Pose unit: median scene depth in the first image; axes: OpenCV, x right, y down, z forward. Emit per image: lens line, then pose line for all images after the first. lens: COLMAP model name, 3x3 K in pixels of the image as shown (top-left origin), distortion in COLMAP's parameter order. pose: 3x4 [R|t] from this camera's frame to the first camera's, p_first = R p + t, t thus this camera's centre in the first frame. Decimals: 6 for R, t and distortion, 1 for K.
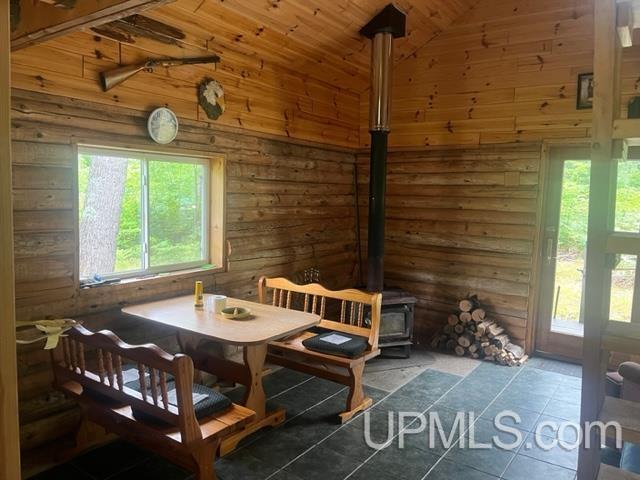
lens RADIAL K [[484.0, 0, 322.4], [0, 484.0, 237.4], [0, 0, 1]] dist [0.074633, -0.095417]
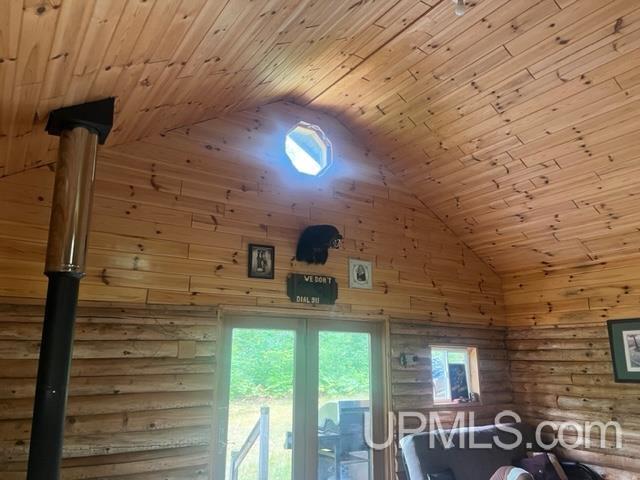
lens RADIAL K [[488.4, 0, 314.3], [0, 488.4, 231.8], [0, 0, 1]] dist [0.067260, -0.104938]
pose [[0.368979, 0.200075, 0.907648, -0.324047], [0.101736, 0.961994, -0.253413, -0.079614], [-0.923853, 0.185844, 0.334600, 0.494292]]
